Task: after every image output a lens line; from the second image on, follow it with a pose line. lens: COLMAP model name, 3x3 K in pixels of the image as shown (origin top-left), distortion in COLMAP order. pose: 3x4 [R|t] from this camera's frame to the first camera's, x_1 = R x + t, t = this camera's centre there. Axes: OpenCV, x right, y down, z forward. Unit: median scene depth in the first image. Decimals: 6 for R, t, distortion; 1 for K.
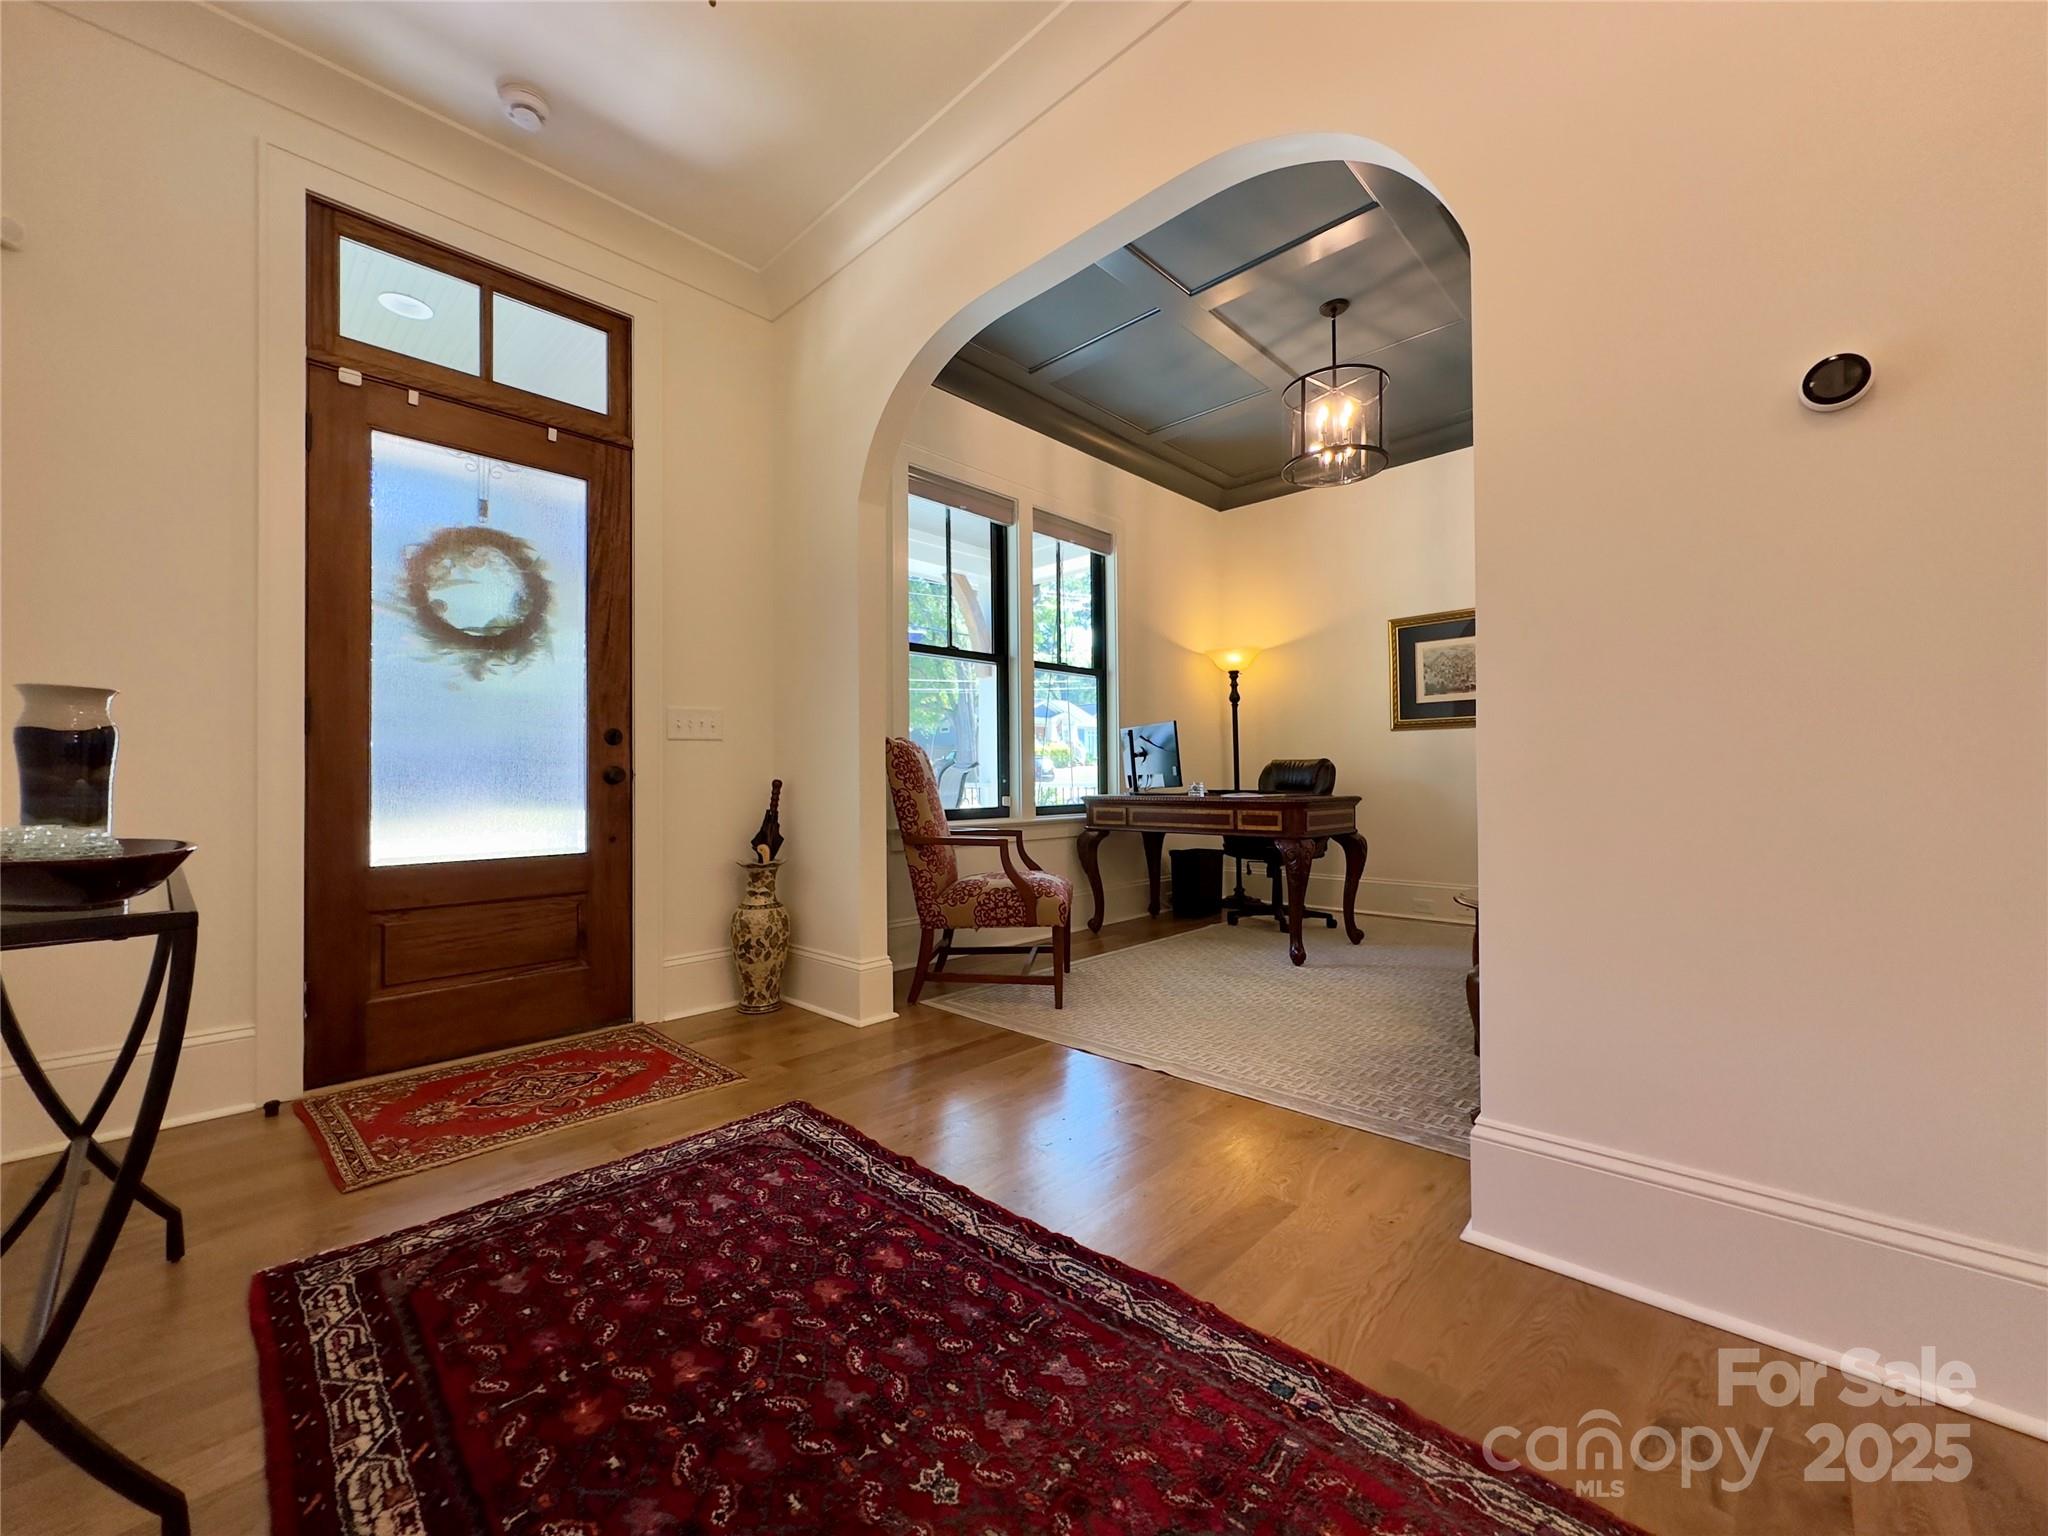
lens RADIAL K [[826.7, 0, 1022.5], [0, 826.7, 761.1], [0, 0, 1]] dist [-0.000101, -0.000633]
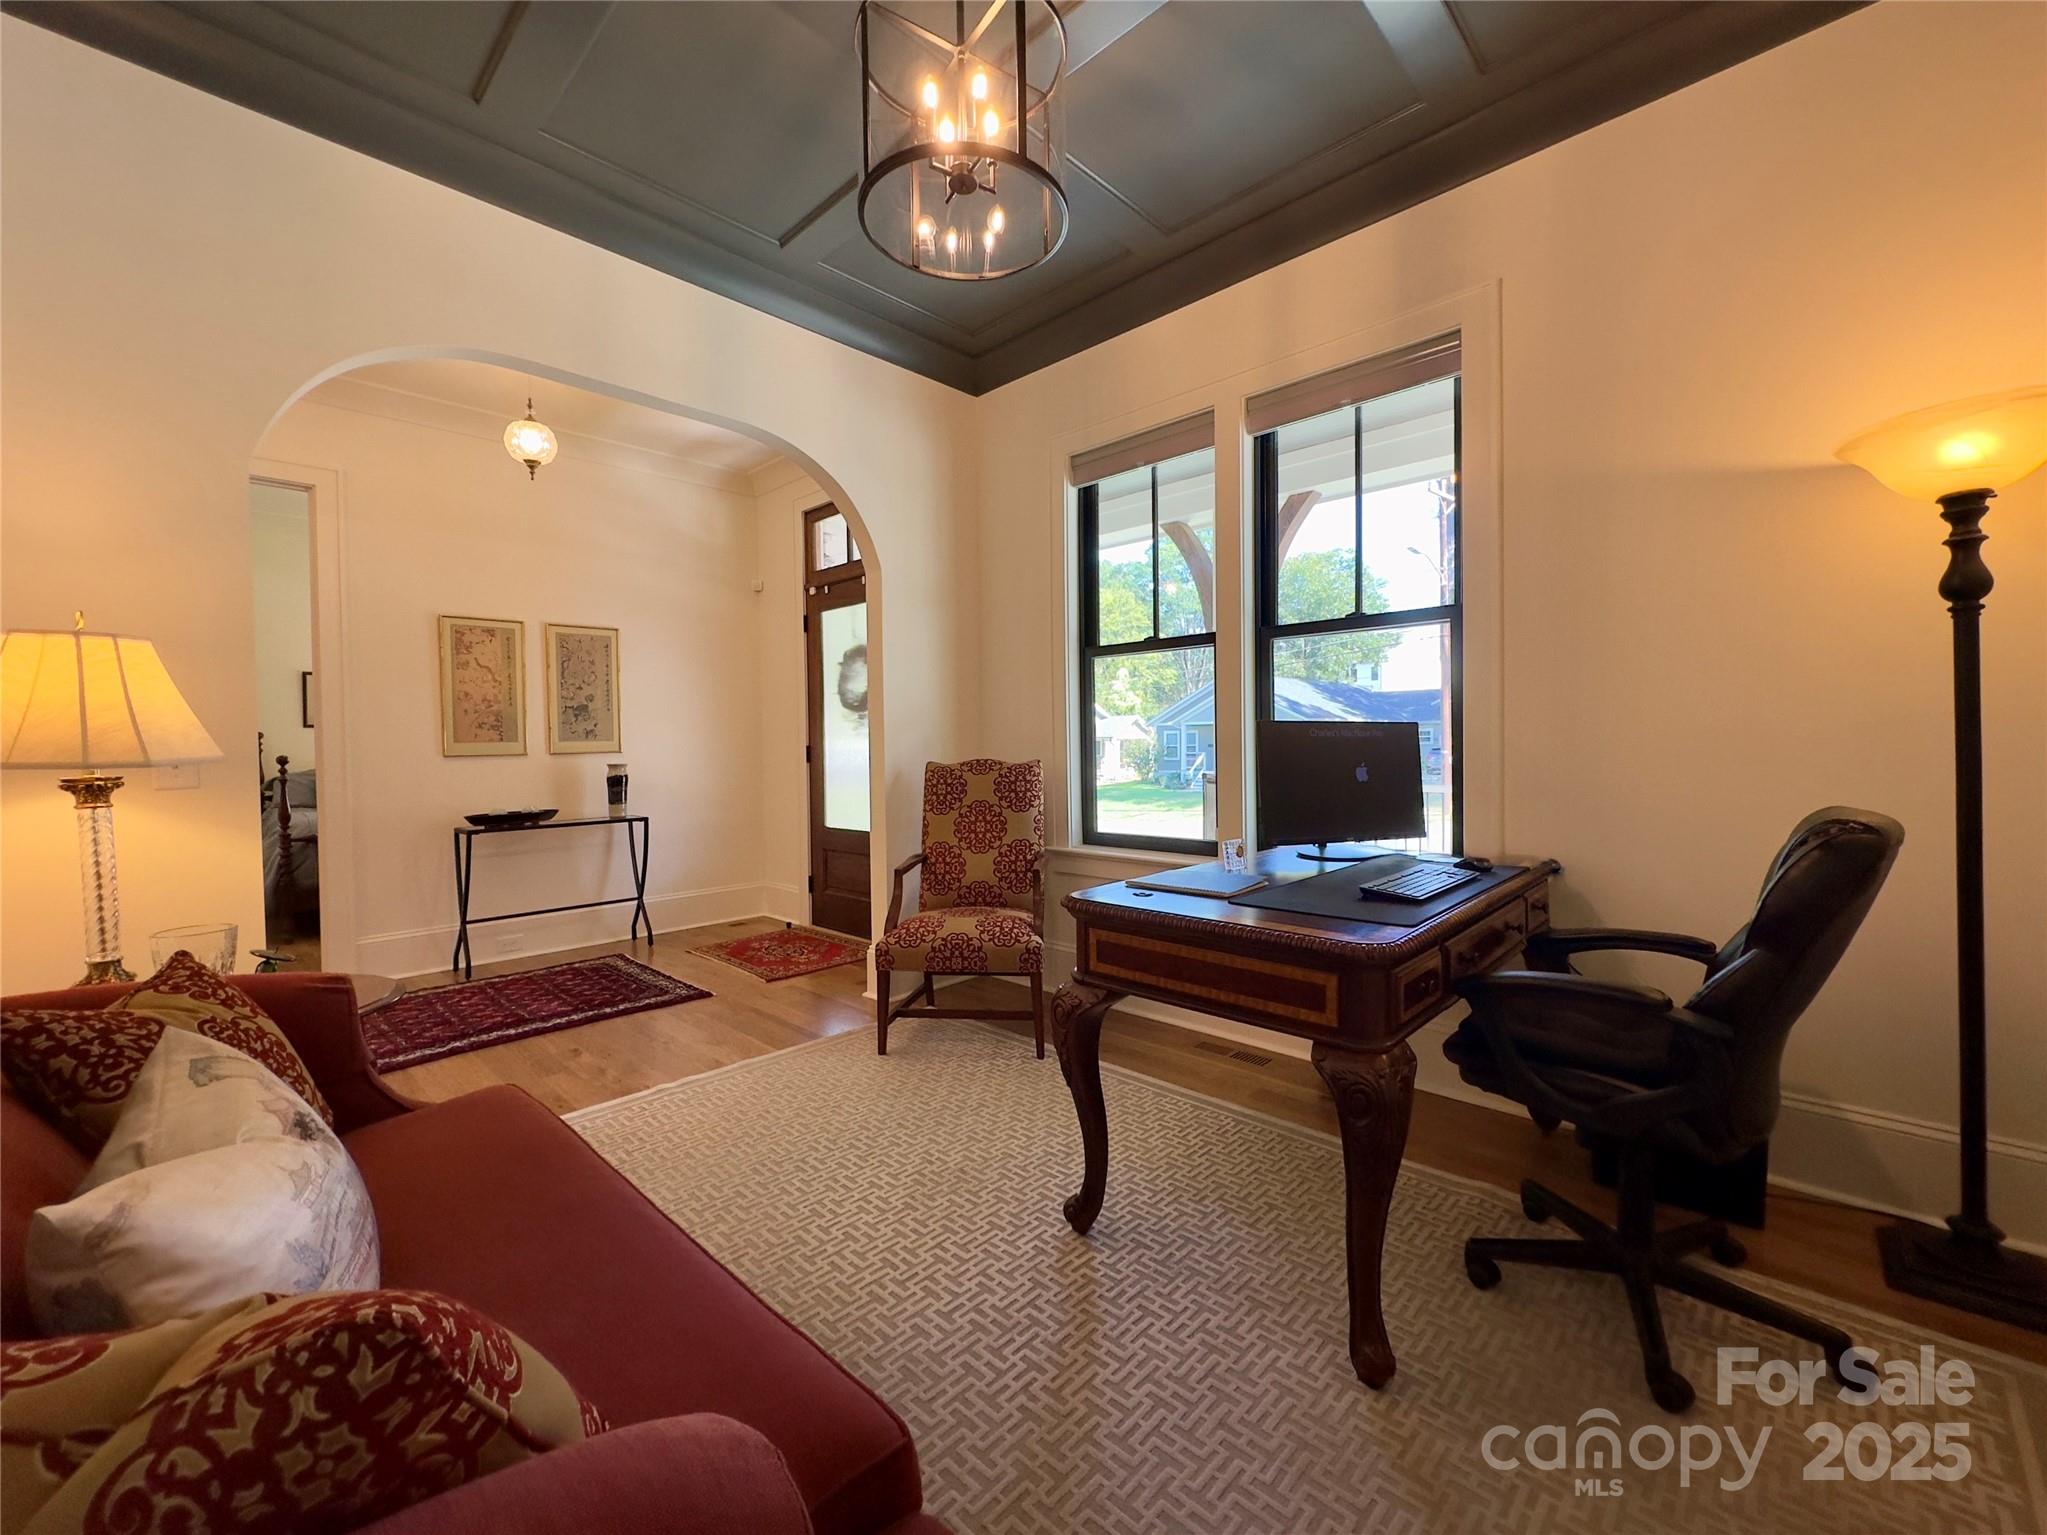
lens RADIAL K [[821.8, 0, 1019.9], [0, 821.8, 772.1], [0, 0, 1]] dist [0.000454, 0.000098]
pose [[0.001899, 0.021352, -0.999770, 0.636363], [0.018611, 0.999598, 0.021384, -0.027788], [0.999825, -0.018648, 0.001501, 0.781961]]
